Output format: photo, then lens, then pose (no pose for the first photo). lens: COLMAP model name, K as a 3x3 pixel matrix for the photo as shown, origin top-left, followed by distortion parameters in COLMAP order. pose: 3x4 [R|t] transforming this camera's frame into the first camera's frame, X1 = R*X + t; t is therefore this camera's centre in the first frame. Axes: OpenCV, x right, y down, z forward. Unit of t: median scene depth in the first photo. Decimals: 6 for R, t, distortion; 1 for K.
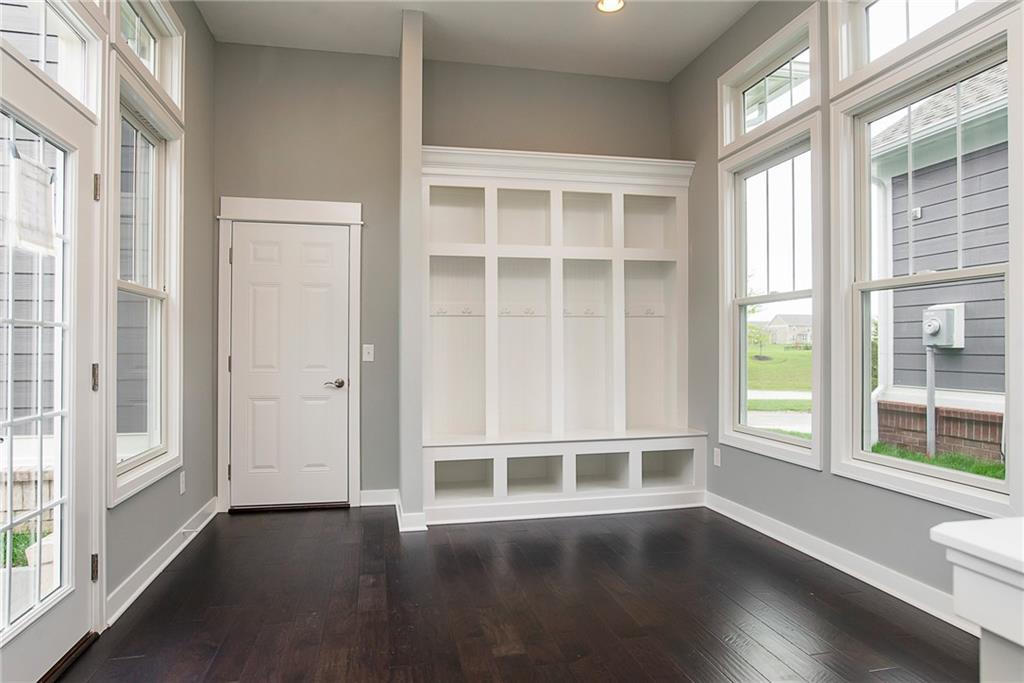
lens RADIAL K [[636.0, 0, 514.8], [0, 636.0, 342.5], [0, 0, 1]] dist [-0.000904, 0.002089]
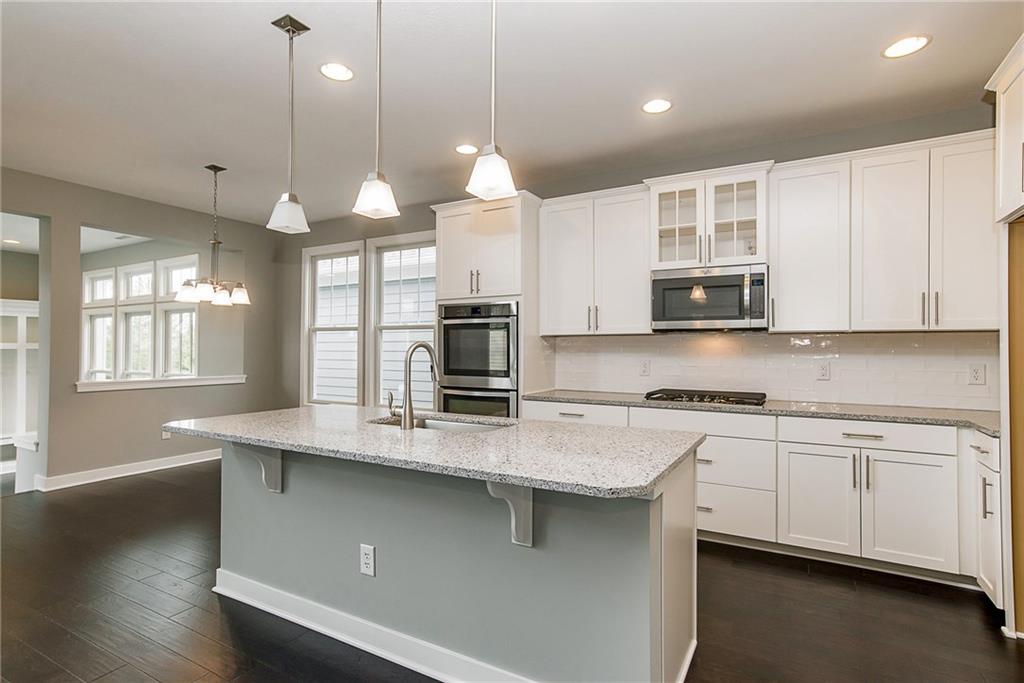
lens RADIAL K [[525.8, 0, 519.0], [0, 525.8, 339.8], [0, 0, 1]] dist [0.008766, 0.004926]
pose [[0.681256, 0.019240, 0.731792, 0.000576], [-0.009713, 0.999804, -0.017244, -0.157998], [-0.731981, 0.004639, 0.681310, -1.428314]]
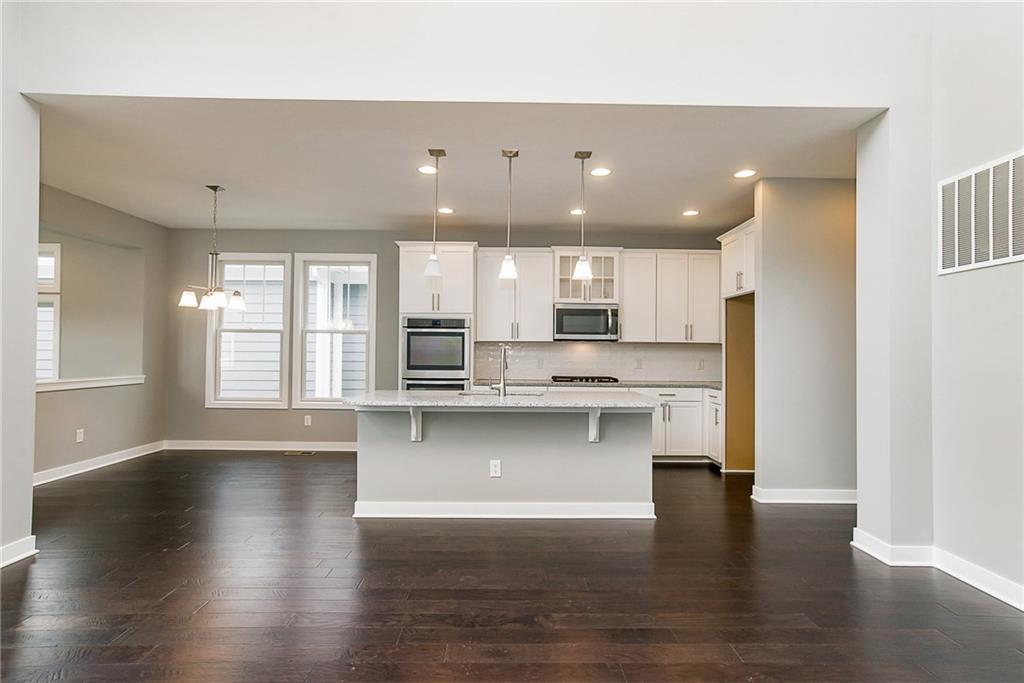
lens RADIAL K [[525.8, 0, 520.6], [0, 525.8, 345.8], [0, 0, 1]] dist [0.008766, 0.004926]
pose [[0.208252, 0.014960, 0.977961, -0.638526], [-0.014587, 0.999819, -0.012188, -0.155434], [-0.977966, -0.011727, 0.208433, -1.193667]]
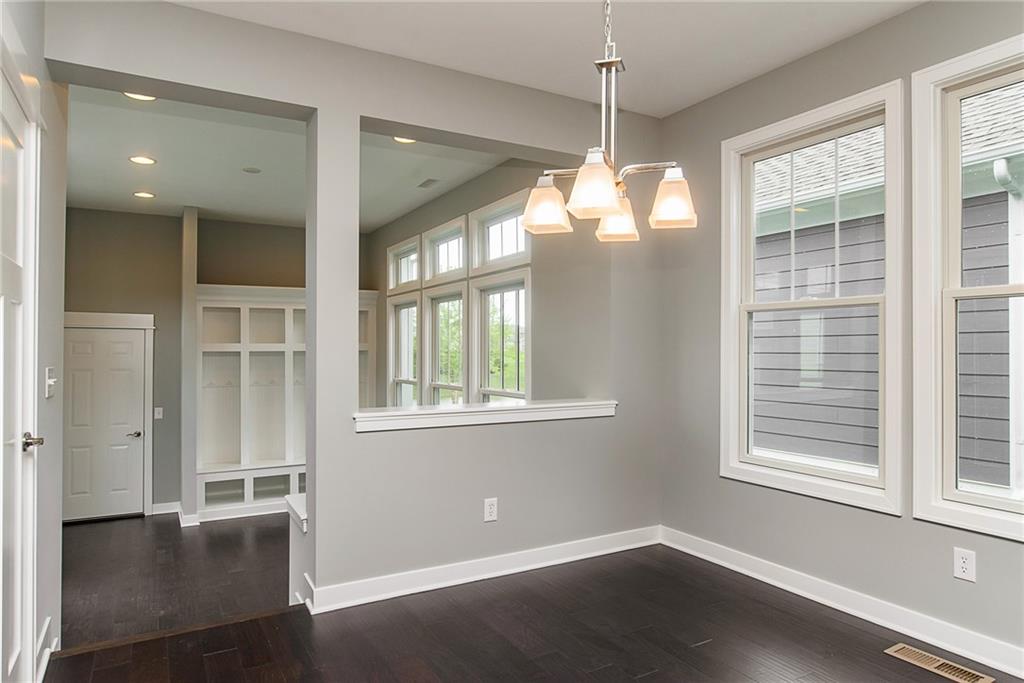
lens RADIAL K [[636.0, 0, 503.8], [0, 636.0, 343.7], [0, 0, 1]] dist [-0.000904, 0.002089]
pose [[0.958704, 0.002177, 0.284398, 0.134910], [-0.002052, 0.999998, -0.000740, -0.159257], [-0.284399, 0.000126, 0.958706, -0.730482]]
